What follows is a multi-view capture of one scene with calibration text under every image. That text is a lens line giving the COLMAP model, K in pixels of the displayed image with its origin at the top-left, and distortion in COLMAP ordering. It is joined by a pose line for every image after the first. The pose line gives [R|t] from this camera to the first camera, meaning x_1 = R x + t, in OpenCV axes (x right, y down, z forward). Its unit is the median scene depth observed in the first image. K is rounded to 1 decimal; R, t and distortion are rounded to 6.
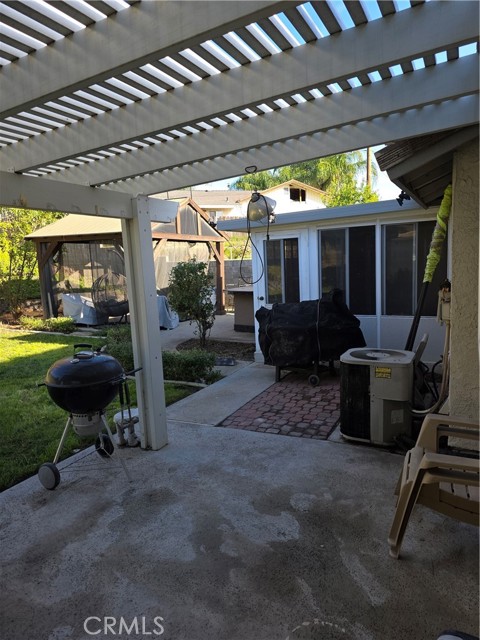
lens RADIAL K [[431.6, 0, 240.0], [0, 431.6, 320.0], [0, 0, 1]] dist [0.050099, -0.002353]
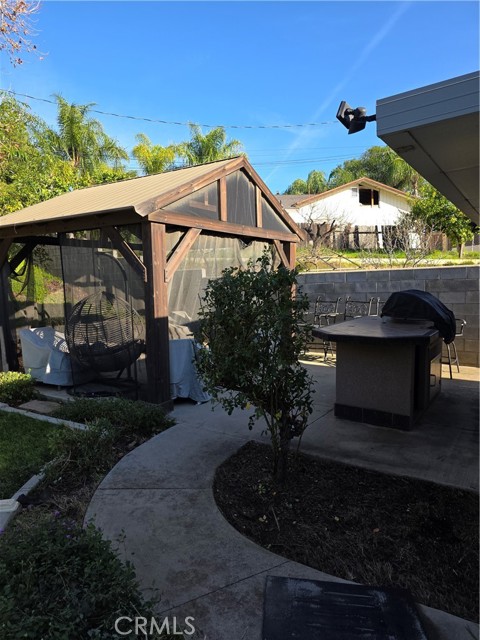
lens RADIAL K [[431.6, 0, 240.0], [0, 431.6, 320.0], [0, 0, 1]] dist [0.050099, -0.002353]
pose [[0.995950, 0.012849, -0.088989, -0.067489], [-0.017000, 0.998794, -0.046053, -0.050178], [0.088290, 0.047379, 0.994967, 0.449650]]
